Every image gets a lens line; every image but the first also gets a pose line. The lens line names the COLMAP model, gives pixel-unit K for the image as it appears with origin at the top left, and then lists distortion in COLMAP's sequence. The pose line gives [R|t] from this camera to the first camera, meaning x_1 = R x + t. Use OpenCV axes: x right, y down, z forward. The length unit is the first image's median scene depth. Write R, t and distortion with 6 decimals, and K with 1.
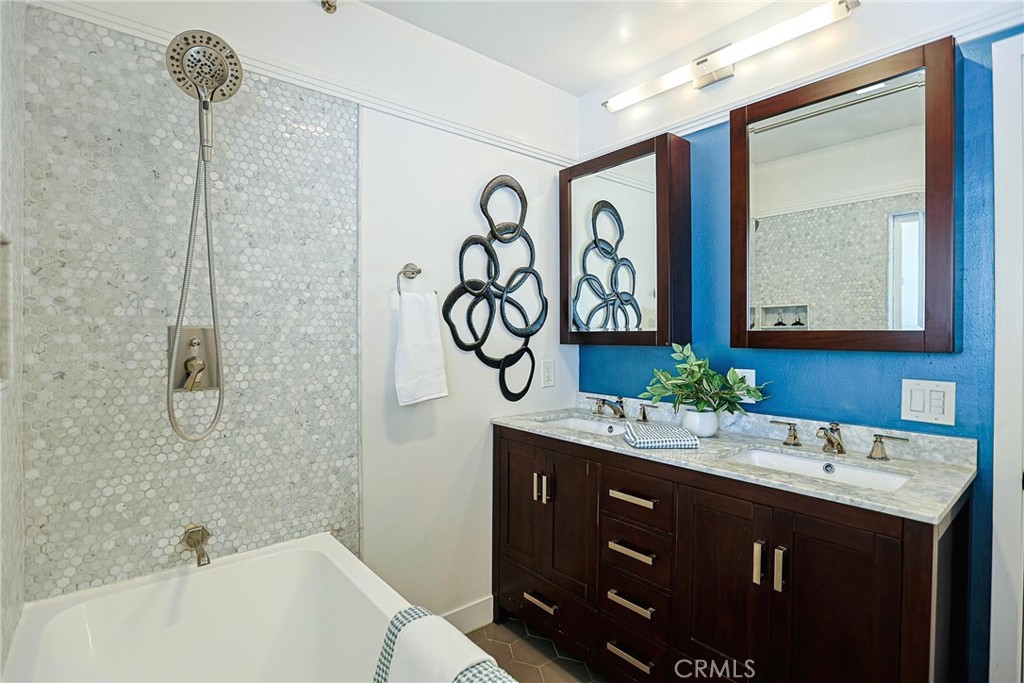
lens RADIAL K [[500.5, 0, 515.3], [0, 500.5, 341.4], [0, 0, 1]] dist [-0.051333, 0.018722]
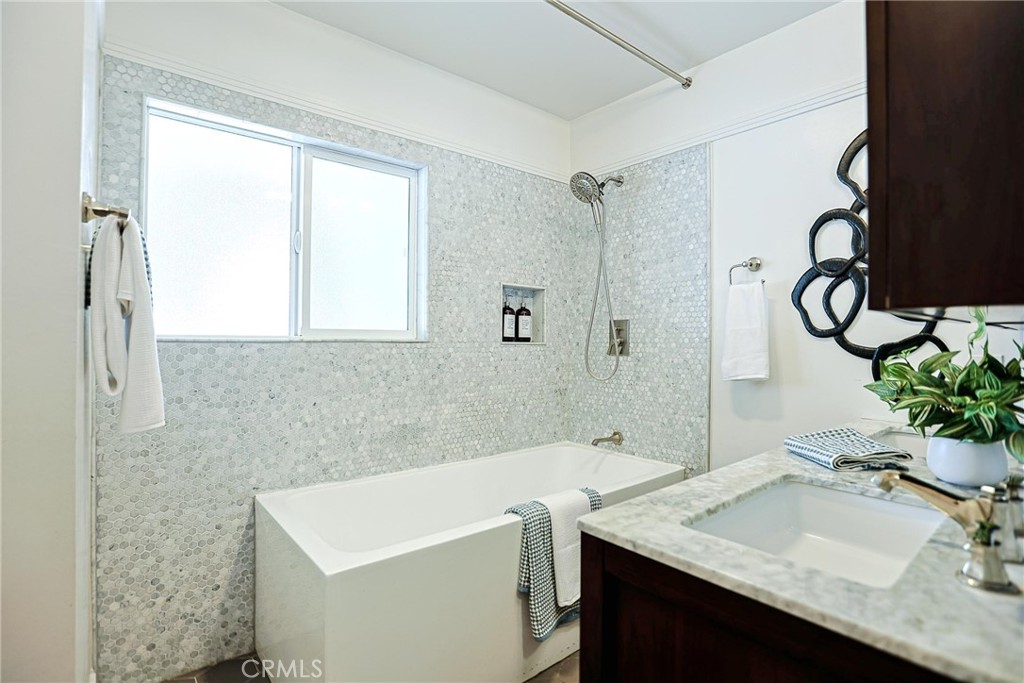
lens RADIAL K [[500.5, 0, 515.9], [0, 500.5, 339.9], [0, 0, 1]] dist [-0.051333, 0.018722]
pose [[0.002207, 0.001934, -0.999996, 0.990124], [-0.016830, 0.999857, 0.001897, 0.038326], [0.999856, 0.016825, 0.002239, 0.521664]]
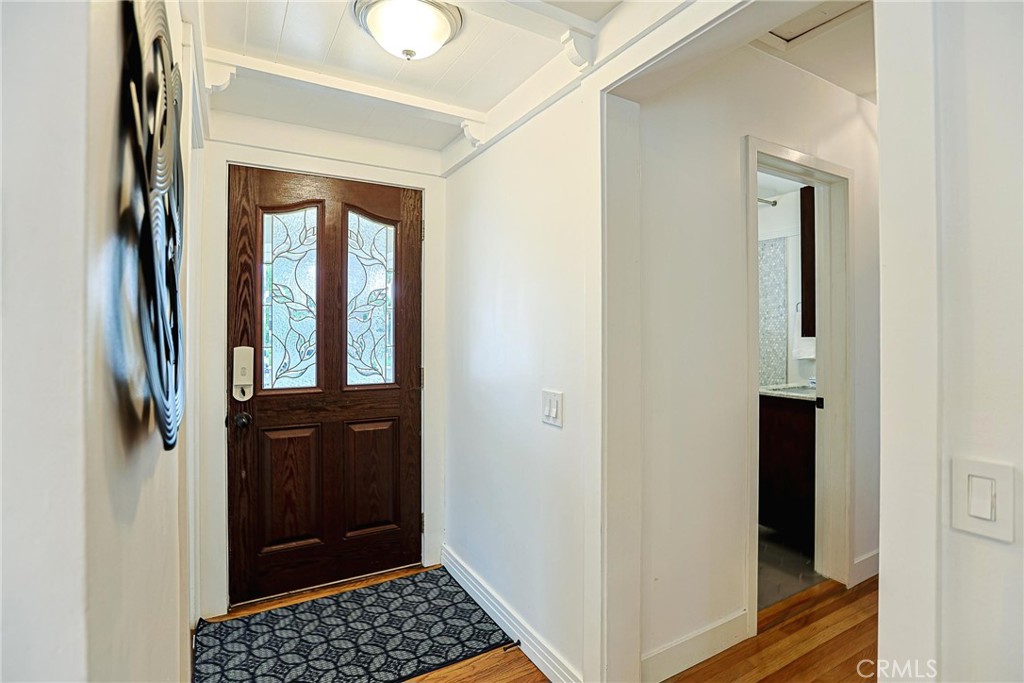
lens RADIAL K [[500.5, 0, 510.5], [0, 500.5, 335.4], [0, 0, 1]] dist [-0.051333, 0.018722]
pose [[-0.170821, 0.003232, -0.985297, 2.414688], [-0.010907, 0.999927, 0.005171, 0.014918], [0.985242, 0.011630, -0.170773, 0.071849]]
